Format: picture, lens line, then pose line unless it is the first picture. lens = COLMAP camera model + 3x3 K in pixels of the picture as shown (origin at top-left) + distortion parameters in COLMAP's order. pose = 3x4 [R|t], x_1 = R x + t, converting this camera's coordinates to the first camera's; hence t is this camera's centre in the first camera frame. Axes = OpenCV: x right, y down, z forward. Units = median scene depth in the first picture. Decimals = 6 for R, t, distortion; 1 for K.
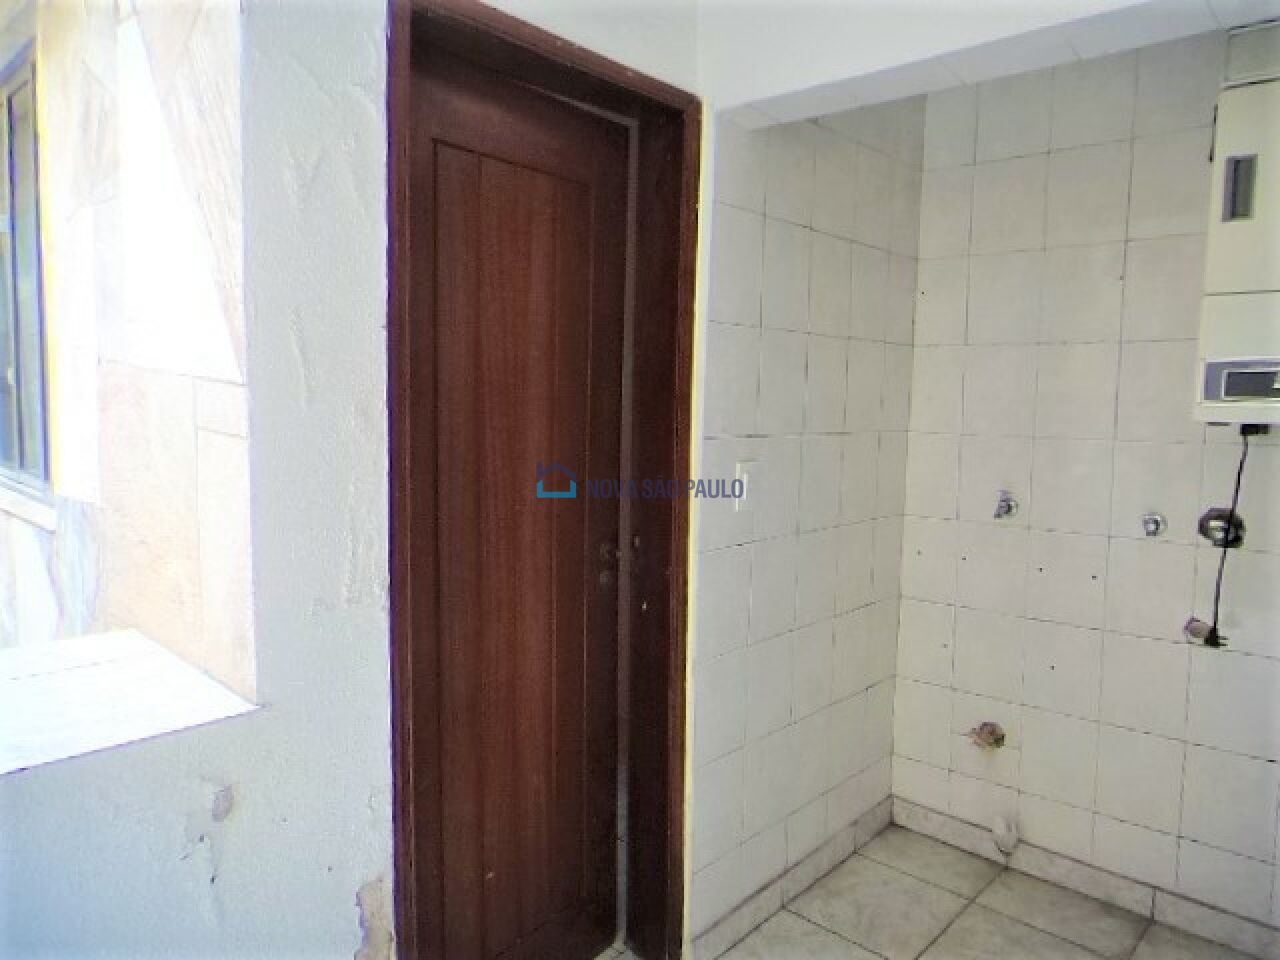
lens RADIAL K [[875.2, 0, 640.0], [0, 875.2, 480.0], [0, 0, 1]] dist [-0.007376, -0.003911]
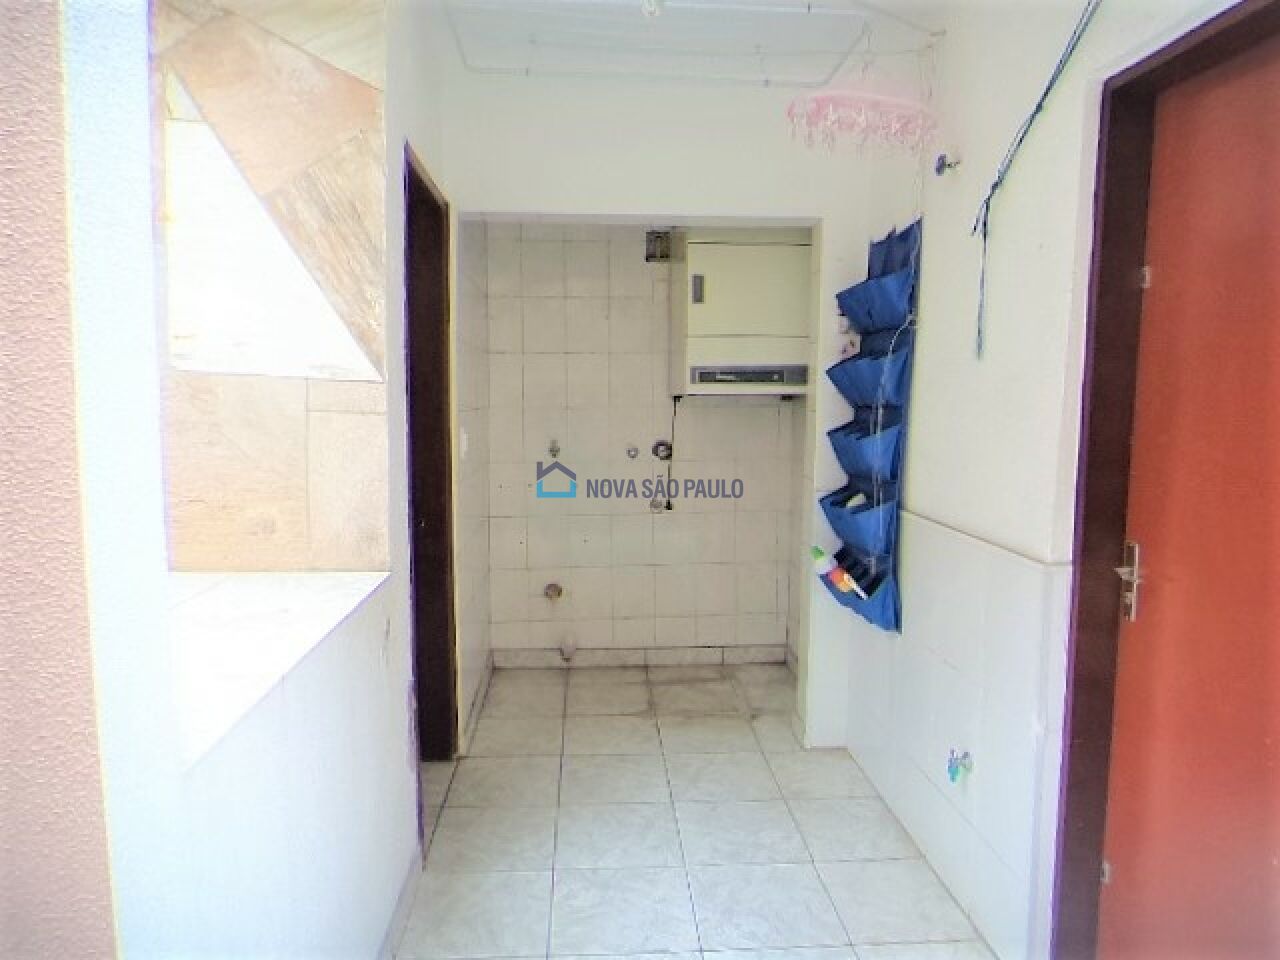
lens RADIAL K [[875.2, 0, 640.0], [0, 875.2, 480.0], [0, 0, 1]] dist [-0.007376, -0.003911]
pose [[0.688255, -0.091813, 0.719635, -0.763654], [0.083835, 0.995379, 0.046813, 0.024883], [-0.720608, 0.028111, 0.692772, -0.307768]]
